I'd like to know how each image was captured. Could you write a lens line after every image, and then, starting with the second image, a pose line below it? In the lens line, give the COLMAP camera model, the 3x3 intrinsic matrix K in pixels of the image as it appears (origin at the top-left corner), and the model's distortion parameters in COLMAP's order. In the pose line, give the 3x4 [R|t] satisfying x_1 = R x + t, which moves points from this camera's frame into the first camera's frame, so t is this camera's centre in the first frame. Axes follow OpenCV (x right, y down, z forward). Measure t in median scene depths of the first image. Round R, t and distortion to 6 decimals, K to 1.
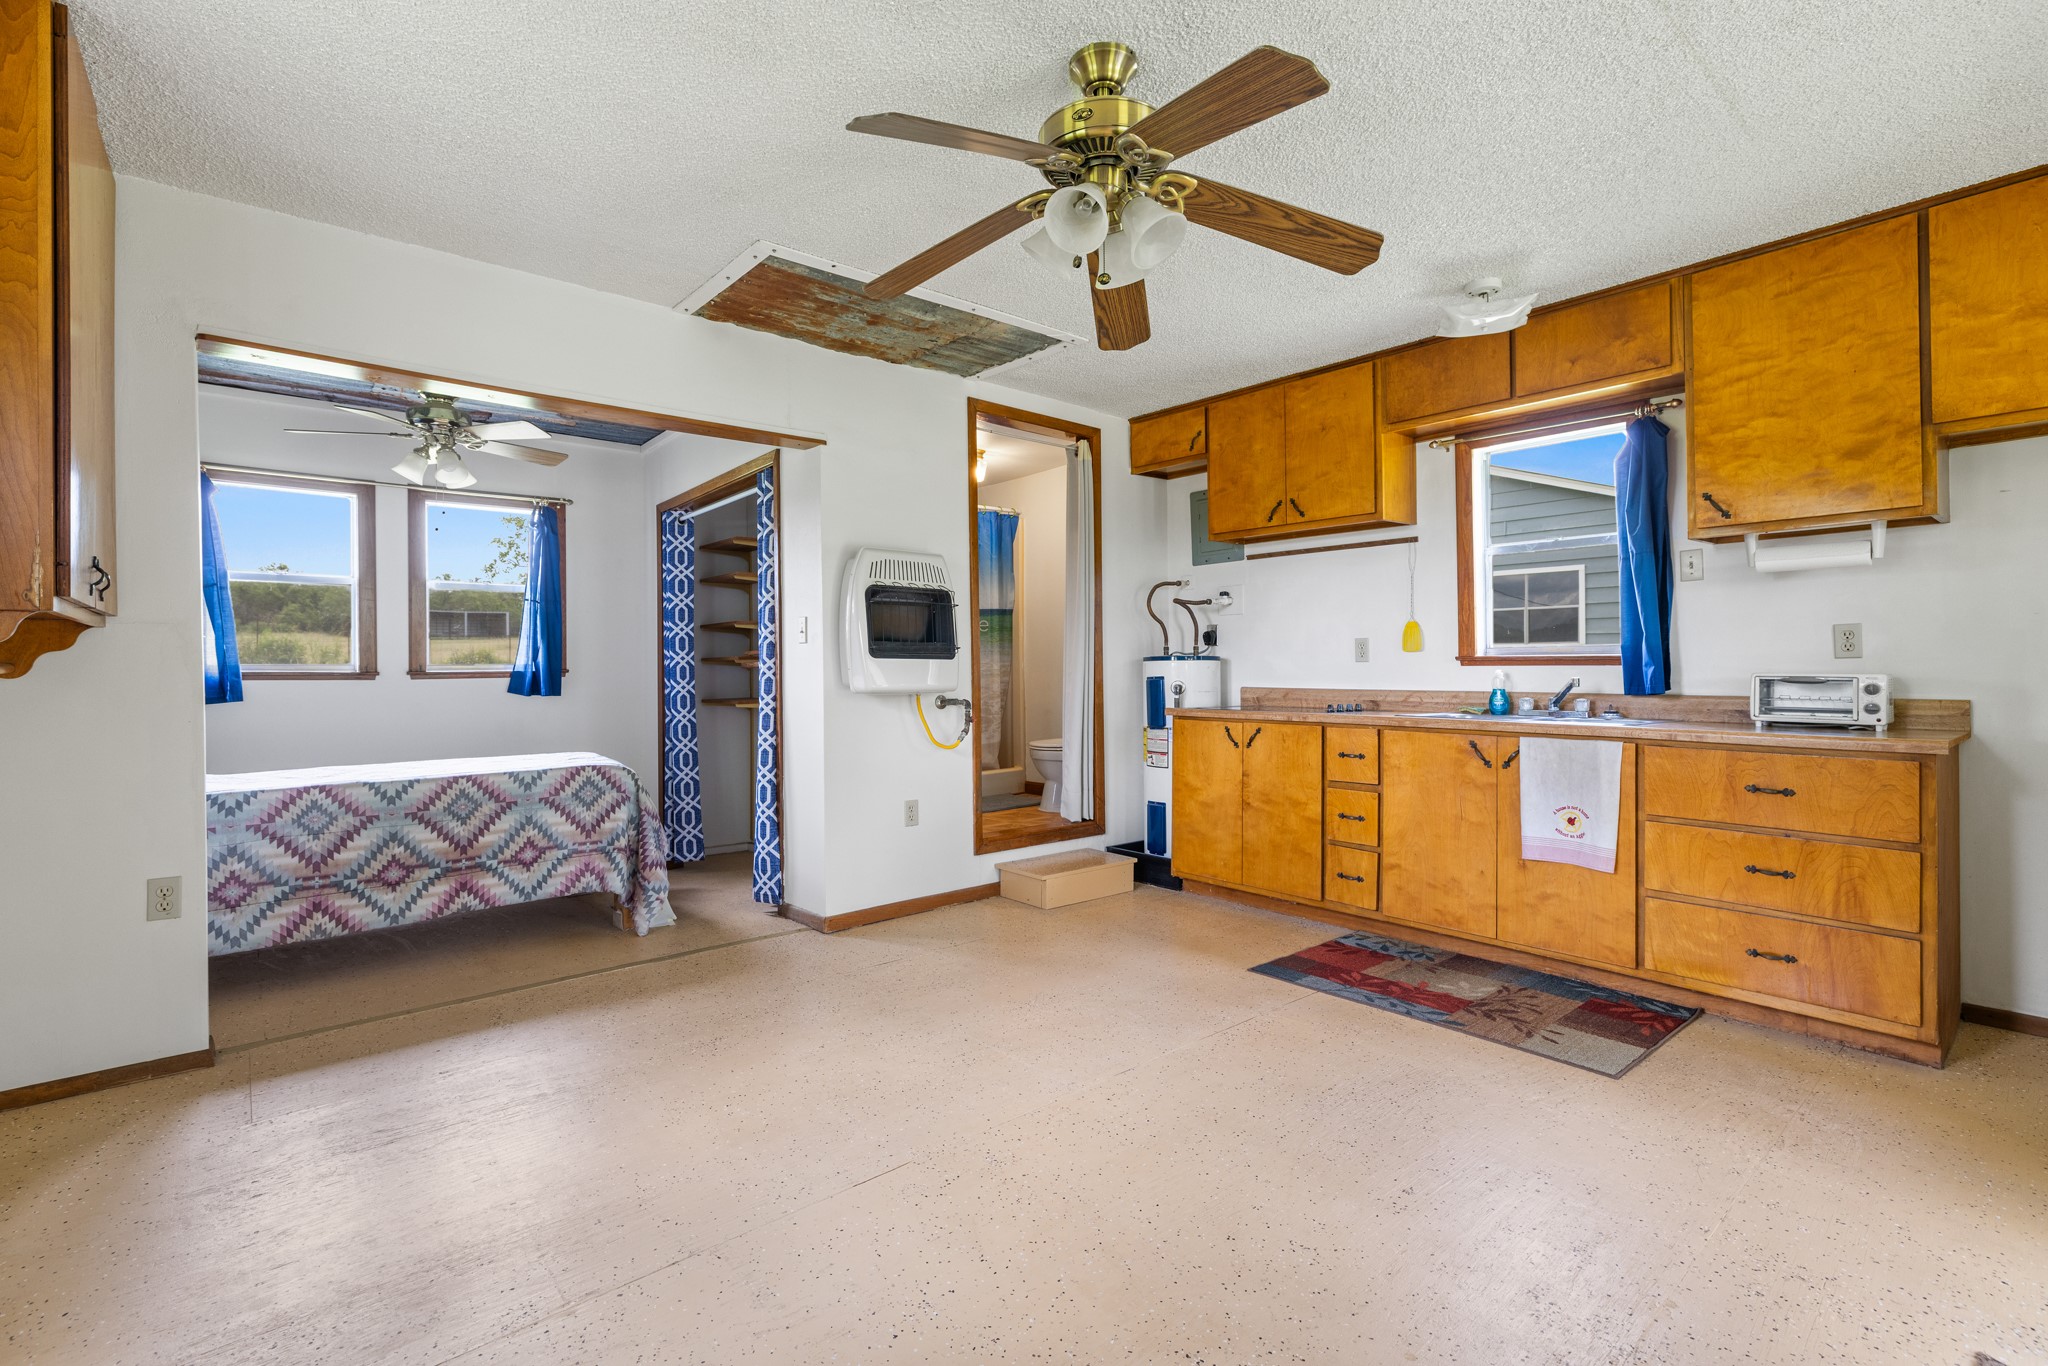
lens RADIAL K [[921.9, 0, 1025.6], [0, 921.9, 669.6], [0, 0, 1]] dist [-0.009924, -0.000002]
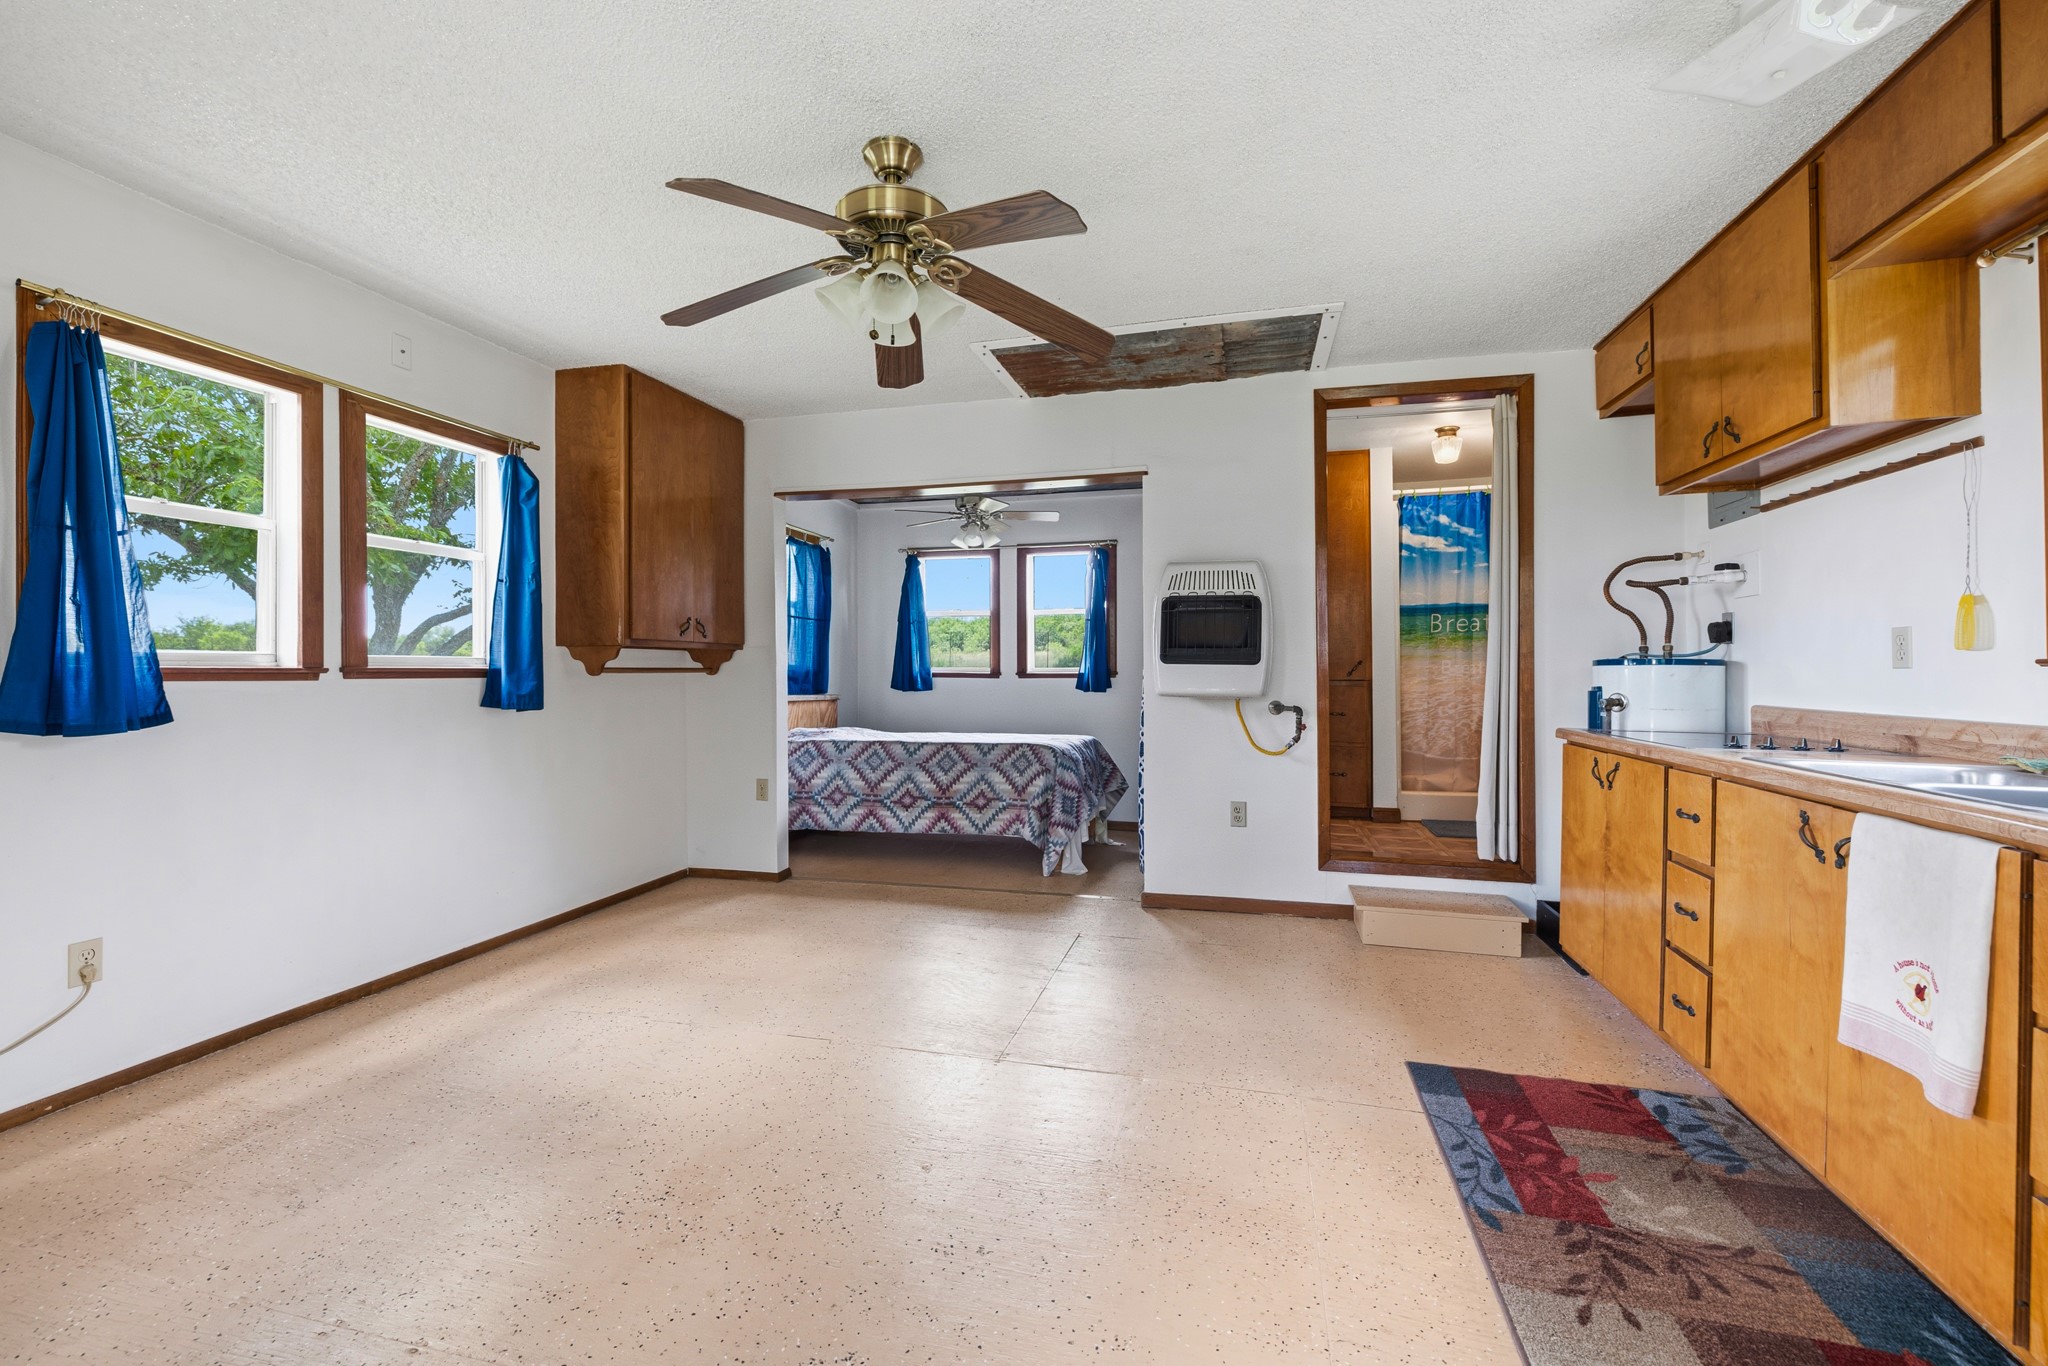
lens RADIAL K [[865.9, 0, 1020.0], [0, 865.9, 676.6], [0, 0, 1]] dist [0.001711, -0.000215]
pose [[0.568591, 0.011056, -0.822546, 0.609923], [-0.005588, 0.999939, 0.009578, -0.006667], [0.822601, -0.000850, 0.568618, 0.288373]]
